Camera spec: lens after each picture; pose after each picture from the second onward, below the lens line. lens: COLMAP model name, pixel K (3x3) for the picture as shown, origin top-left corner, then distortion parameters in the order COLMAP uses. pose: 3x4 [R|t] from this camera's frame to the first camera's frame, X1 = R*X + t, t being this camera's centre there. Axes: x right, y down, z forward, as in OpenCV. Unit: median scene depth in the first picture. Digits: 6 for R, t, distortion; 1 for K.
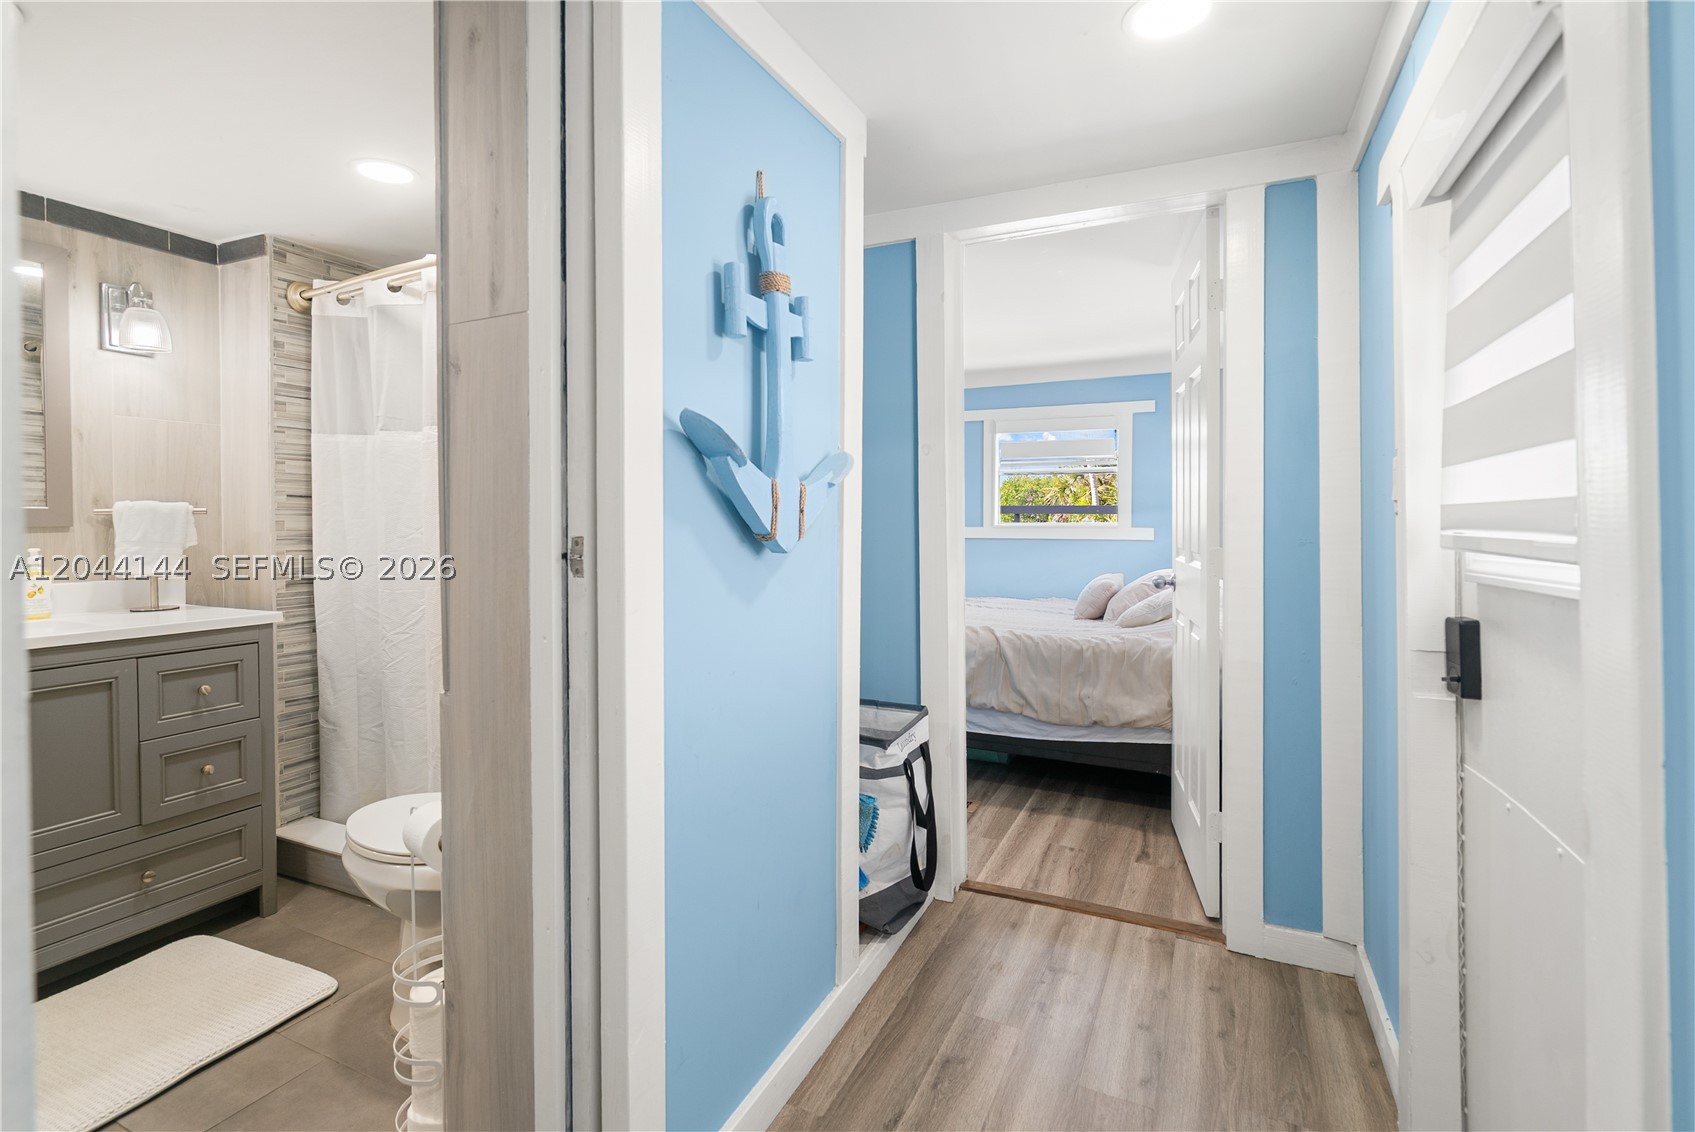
lens RADIAL K [[781.7, 0, 854.7], [0, 781.7, 555.7], [0, 0, 1]] dist [-0.023660, 0.001973]
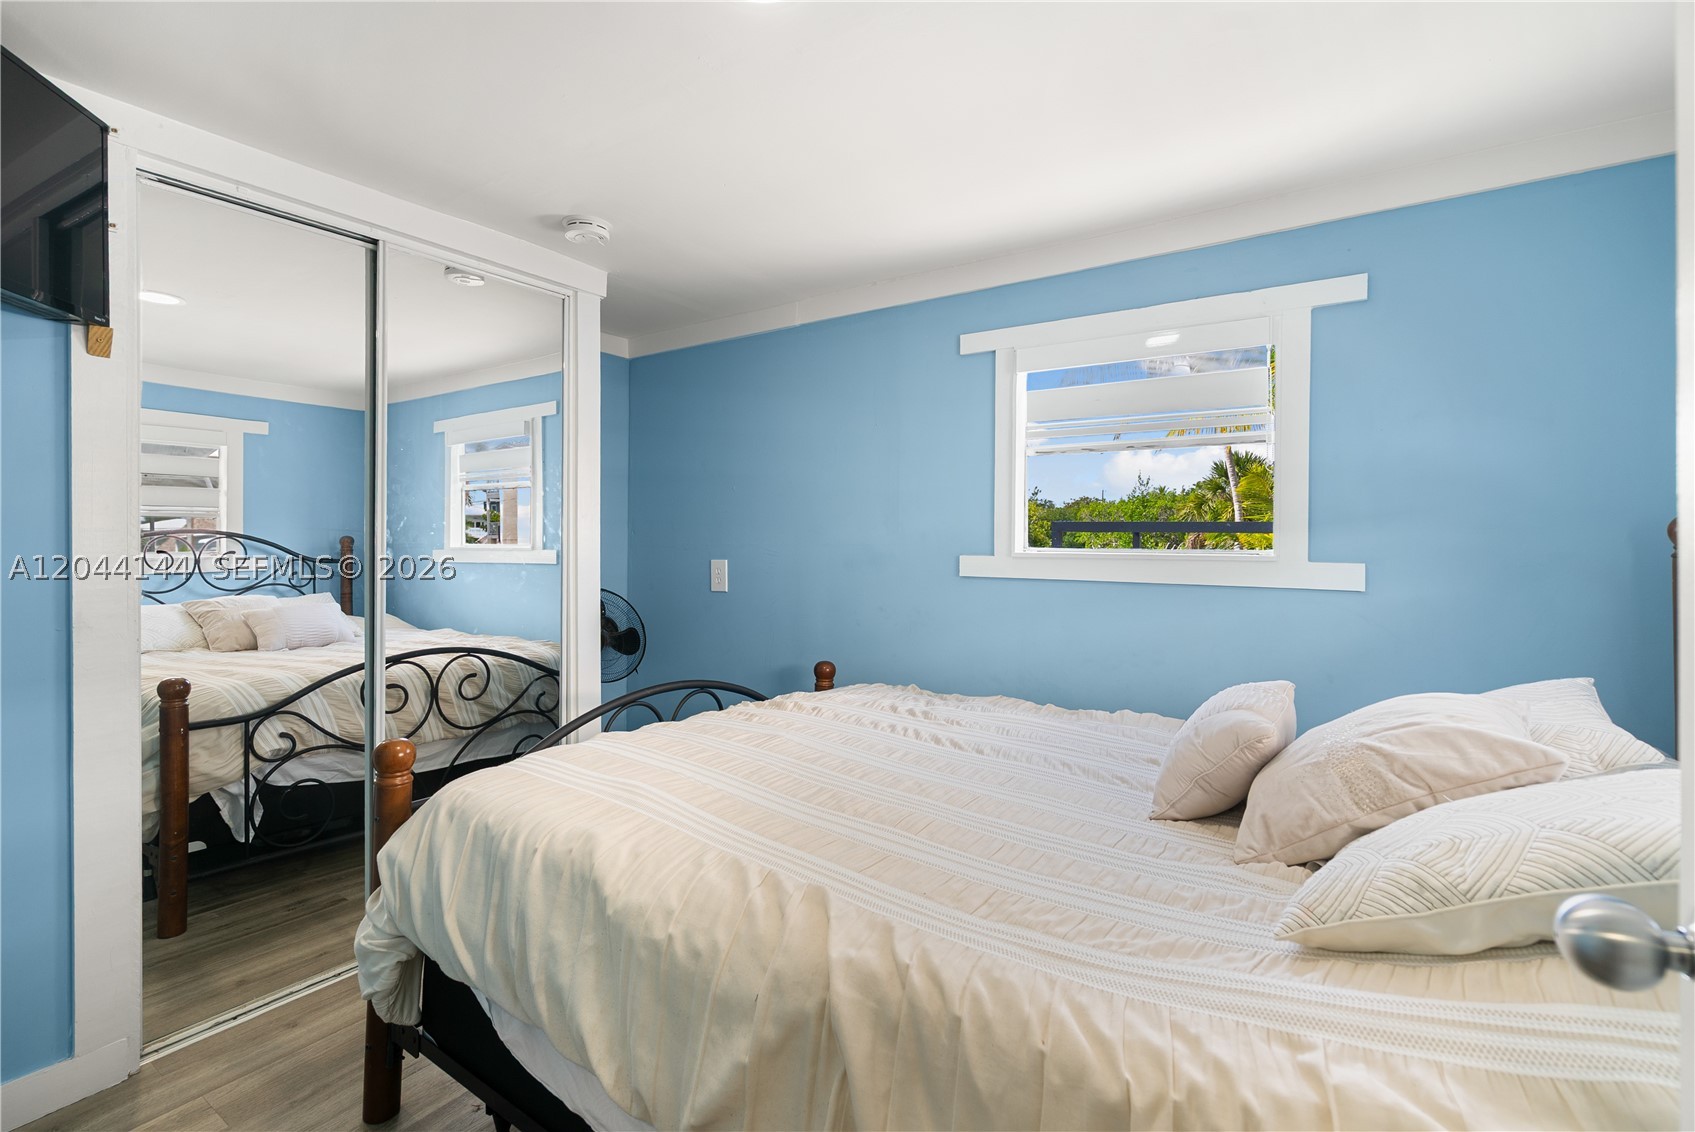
lens RADIAL K [[781.7, 0, 842.3], [0, 781.7, 563.1], [0, 0, 1]] dist [-0.023660, 0.001973]
pose [[0.984959, 0.007546, -0.172624, 0.169046], [-0.010013, 0.999860, -0.013427, -0.026556], [0.172498, 0.014954, 0.984896, 0.517963]]
